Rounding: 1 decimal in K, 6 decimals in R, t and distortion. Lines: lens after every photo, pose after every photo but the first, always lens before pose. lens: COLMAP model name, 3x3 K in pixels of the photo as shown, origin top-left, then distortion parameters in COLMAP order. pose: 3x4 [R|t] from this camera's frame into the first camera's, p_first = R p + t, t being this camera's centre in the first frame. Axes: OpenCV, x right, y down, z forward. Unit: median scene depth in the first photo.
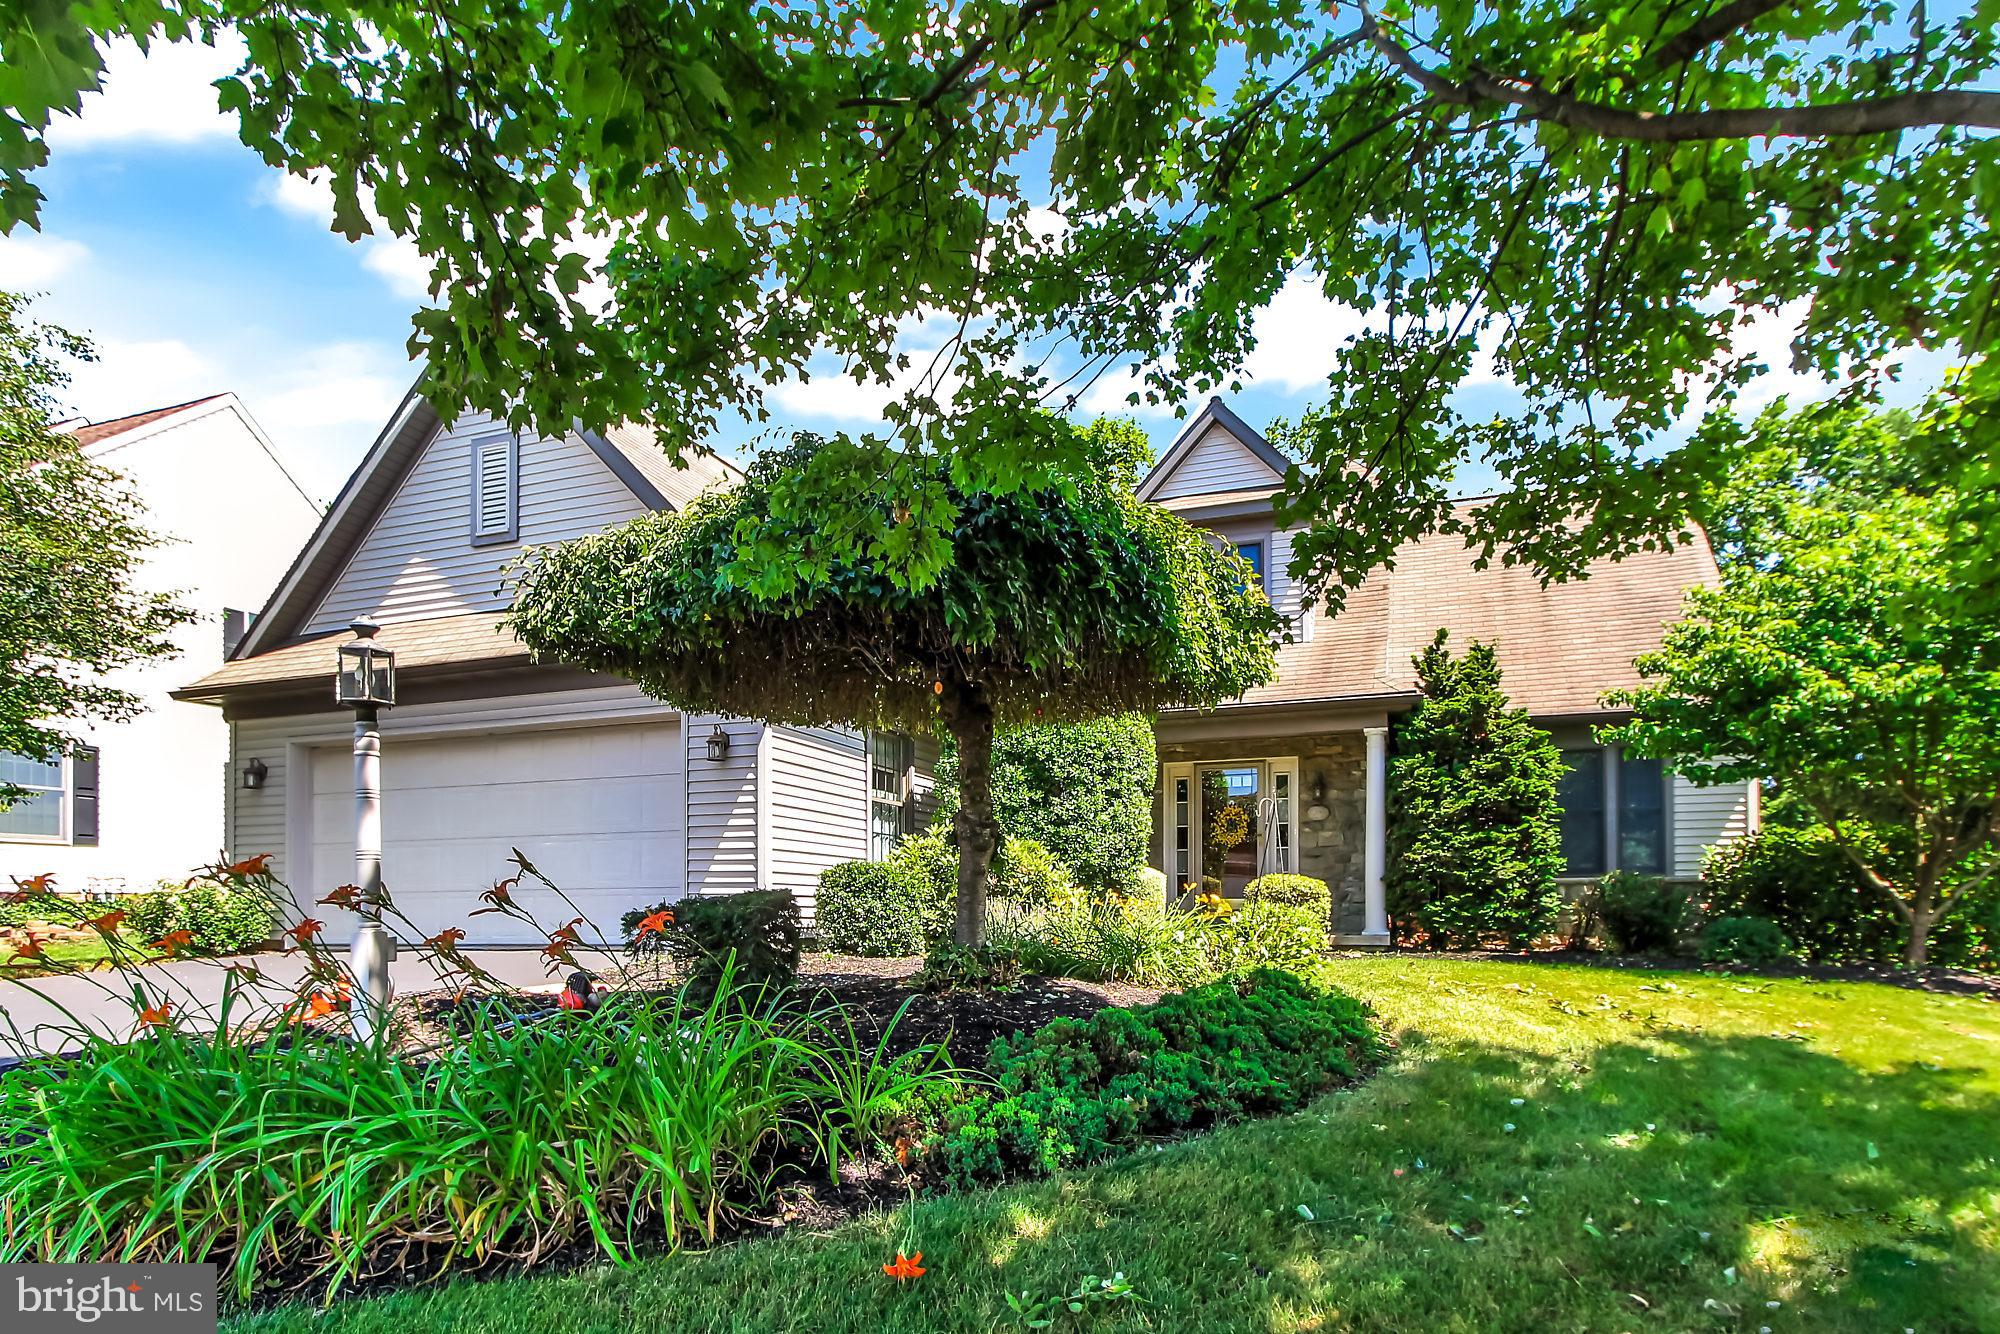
lens RADIAL K [[973.5, 0, 1000.0], [0, 973.5, 667.0], [0, 0, 1]] dist [-0.000855, -0.000032]
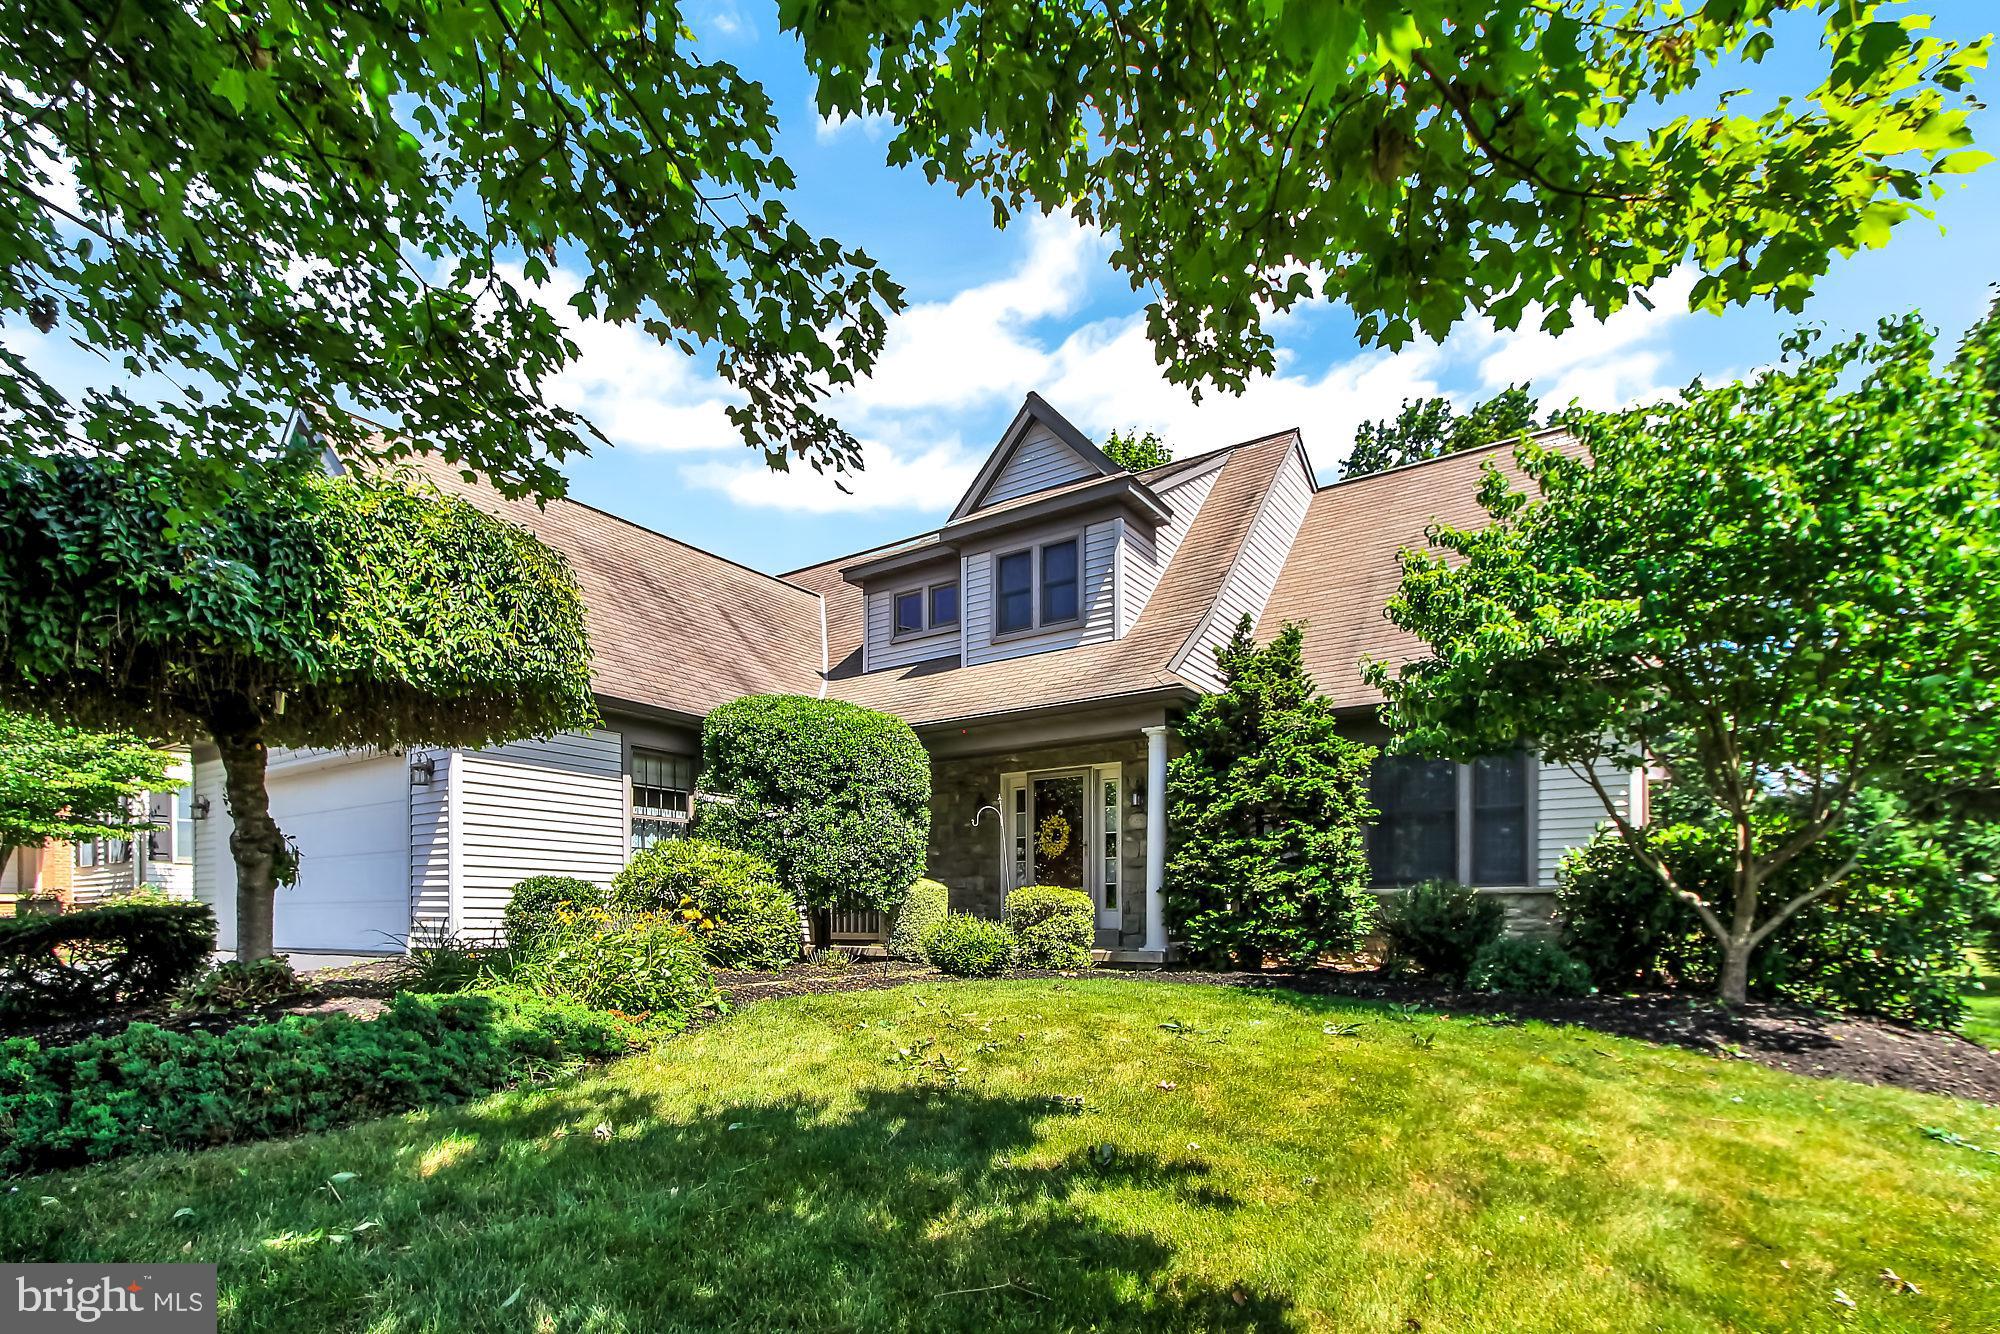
lens RADIAL K [[895.6, 0, 999.9], [0, 895.6, 687.7], [0, 0, 1]] dist [-0.000294, -0.000061]
pose [[0.961148, -0.060745, -0.269266, 0.511437], [0.058756, 0.998153, -0.015451, 0.033313], [0.269708, -0.000970, 0.962942, 0.164894]]
